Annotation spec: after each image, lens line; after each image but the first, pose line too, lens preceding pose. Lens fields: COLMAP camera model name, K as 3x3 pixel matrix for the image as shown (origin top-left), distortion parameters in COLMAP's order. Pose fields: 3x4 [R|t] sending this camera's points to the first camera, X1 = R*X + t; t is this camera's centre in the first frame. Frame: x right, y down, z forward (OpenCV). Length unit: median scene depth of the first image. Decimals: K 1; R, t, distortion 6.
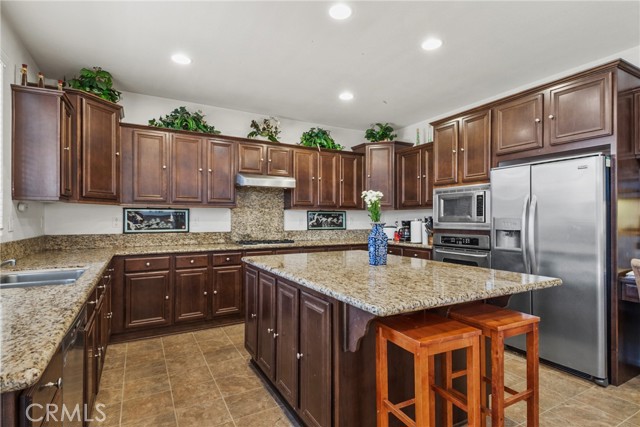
lens RADIAL K [[333.7, 0, 341.1], [0, 333.7, 218.0], [0, 0, 1]] dist [0.023084, -0.015381]
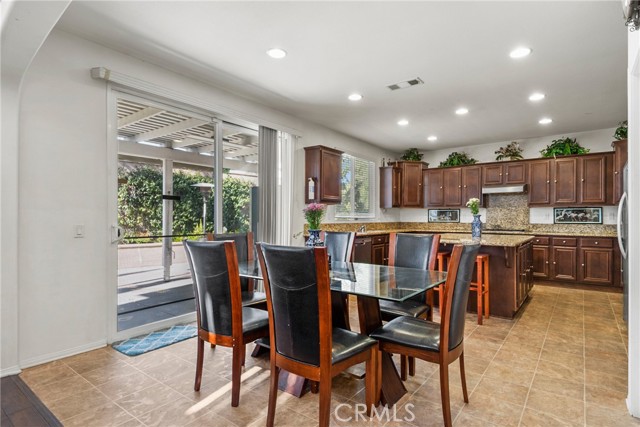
lens RADIAL K [[333.7, 0, 322.5], [0, 333.7, 216.1], [0, 0, 1]] dist [0.023084, -0.015381]
pose [[0.378710, -0.004790, -0.925503, 0.888264], [0.000128, 0.999987, -0.005123, 0.018301], [0.925515, 0.001821, 0.378706, -0.317879]]
